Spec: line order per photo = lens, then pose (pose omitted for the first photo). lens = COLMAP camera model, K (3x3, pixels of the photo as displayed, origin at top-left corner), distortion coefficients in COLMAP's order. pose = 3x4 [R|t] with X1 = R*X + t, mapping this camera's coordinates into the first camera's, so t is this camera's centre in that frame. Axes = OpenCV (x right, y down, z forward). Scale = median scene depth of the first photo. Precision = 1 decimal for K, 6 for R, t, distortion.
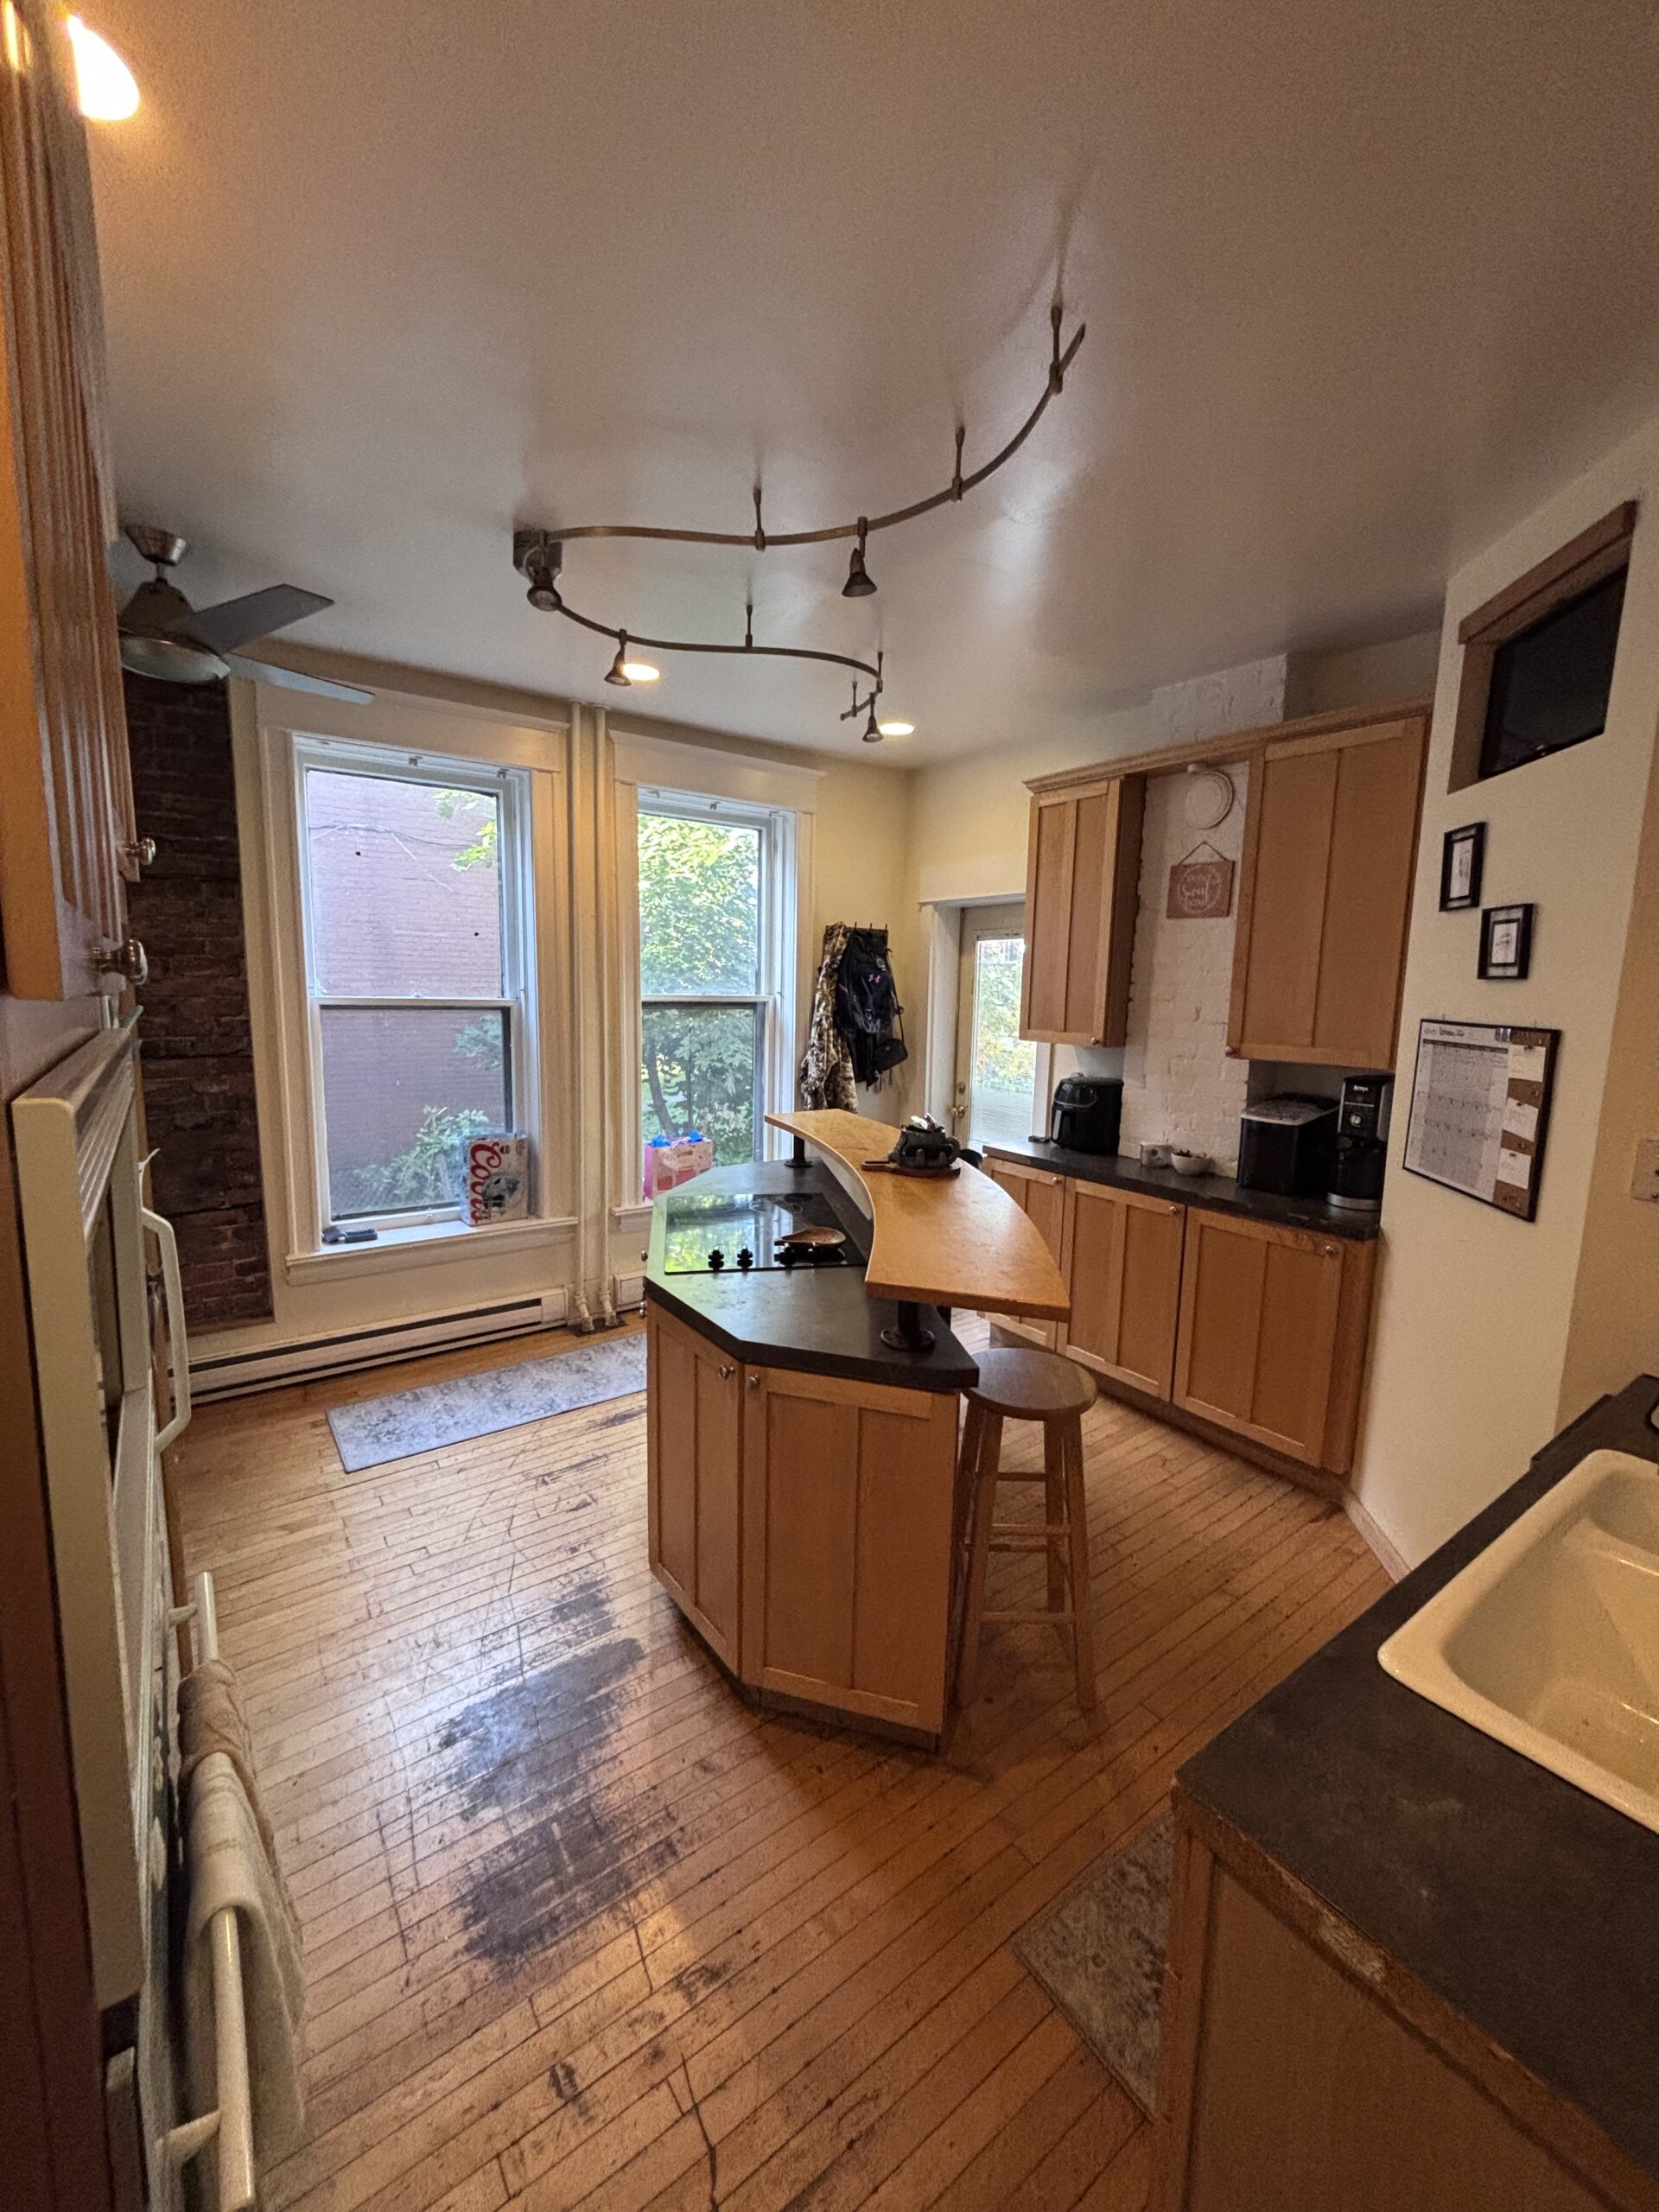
lens RADIAL K [[889.3, 0, 823.4], [0, 889.3, 1099.6], [0, 0, 1]] dist [-0.001643, 0.000207]
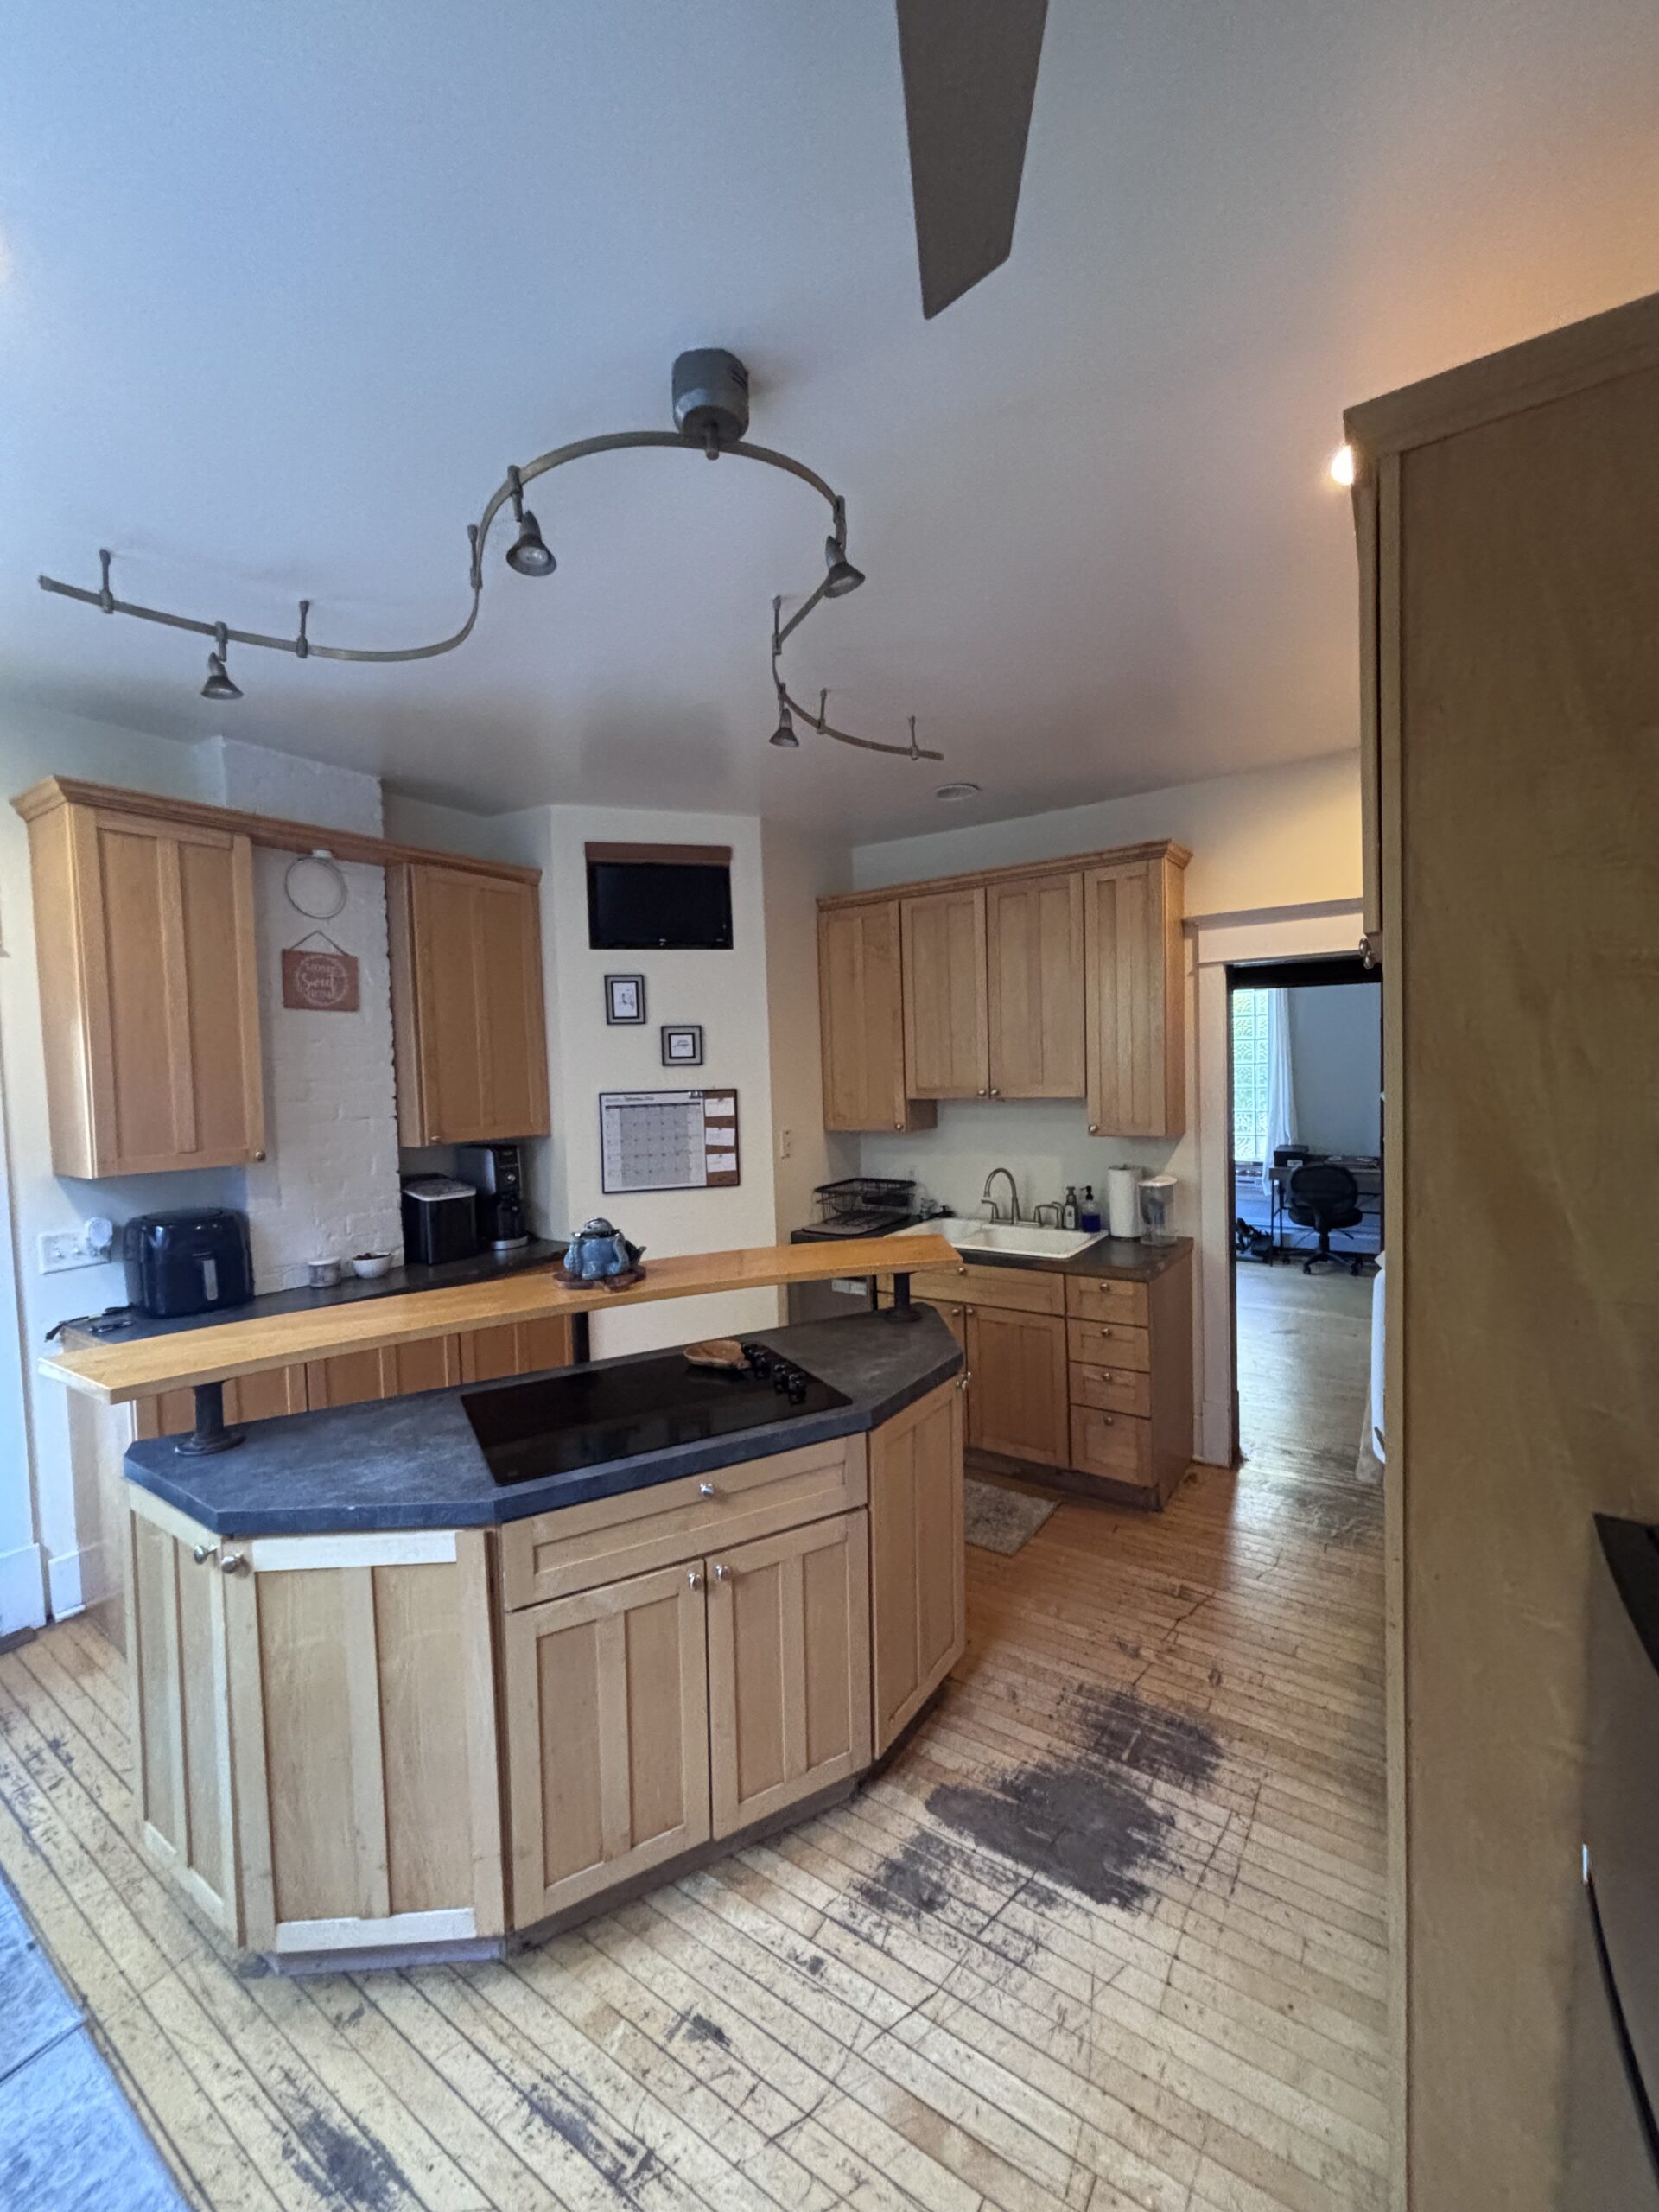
lens RADIAL K [[889.3, 0, 826.0], [0, 889.3, 1100.2], [0, 0, 1]] dist [-0.001643, 0.000207]
pose [[-0.340158, -0.044987, 0.939292, -0.980189], [0.147431, 0.983952, 0.100517, -0.191953], [-0.928739, 0.172672, -0.328066, 1.257114]]
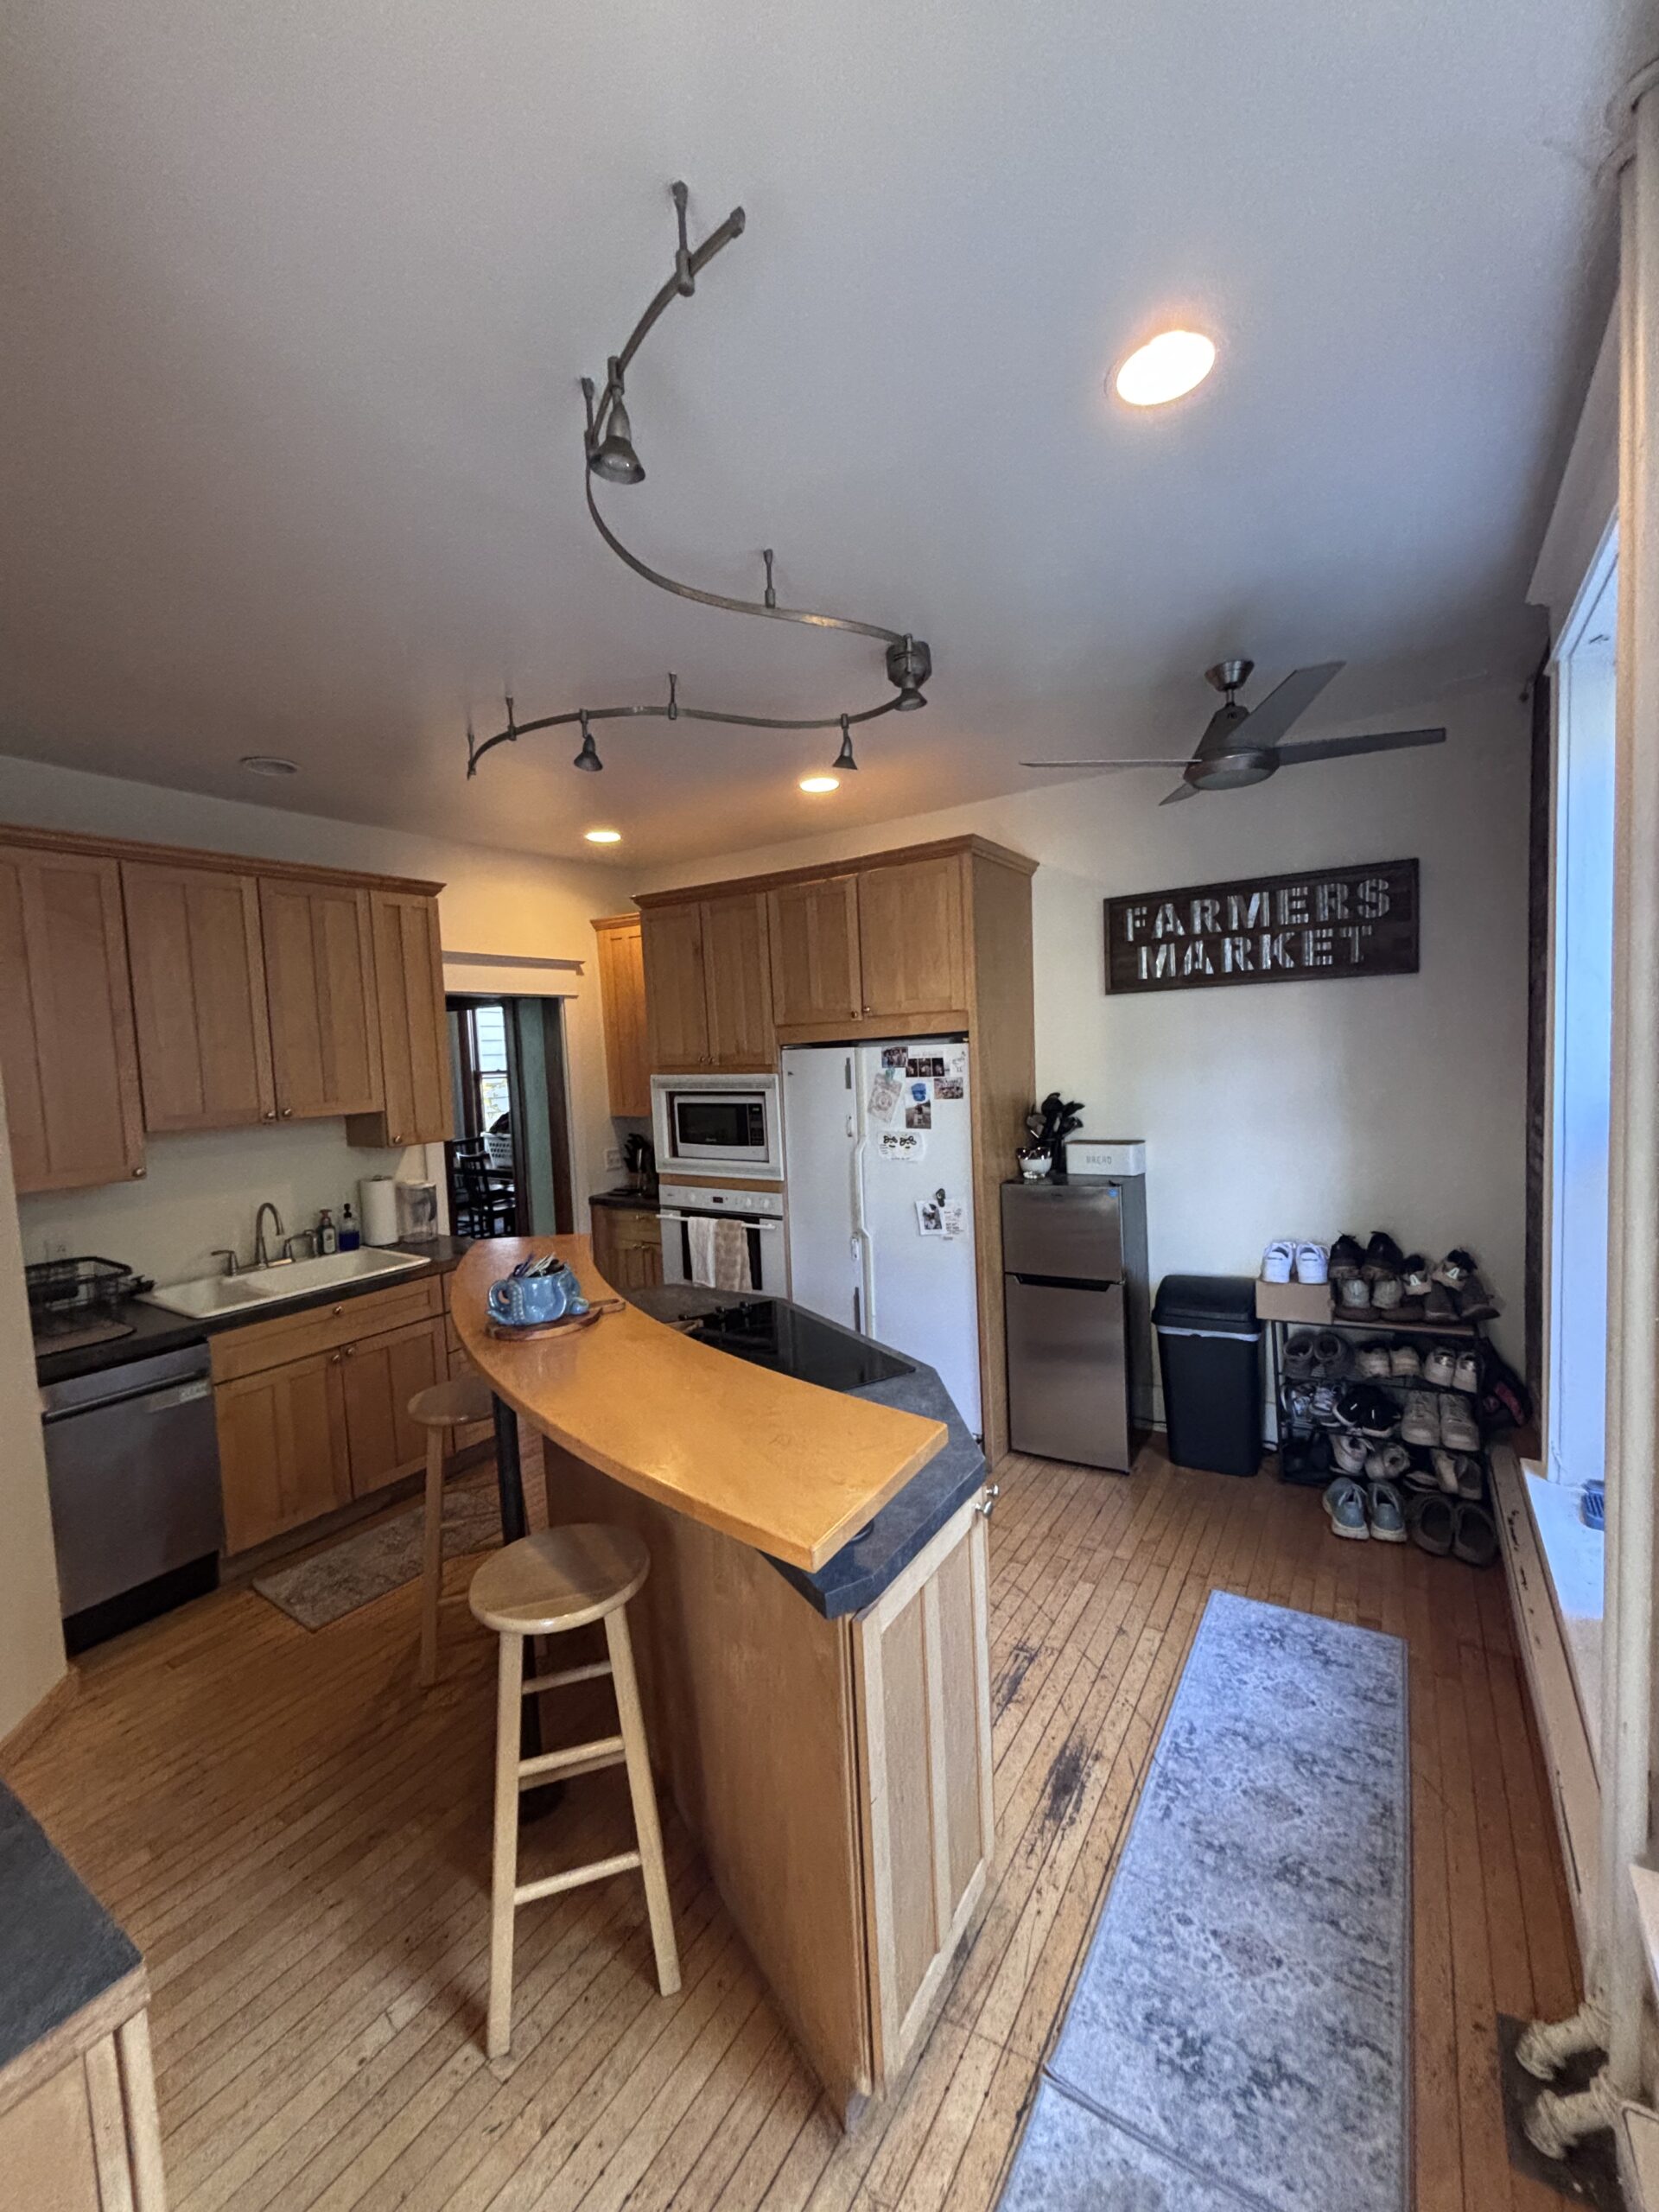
lens RADIAL K [[889.3, 0, 838.0], [0, 889.3, 1105.9], [0, 0, 1]] dist [-0.001643, 0.000207]
pose [[-0.928635, 0.047882, -0.367893, 0.174215], [-0.023094, 0.982253, 0.186135, -0.300416], [0.370276, 0.181347, -0.911048, 2.093546]]
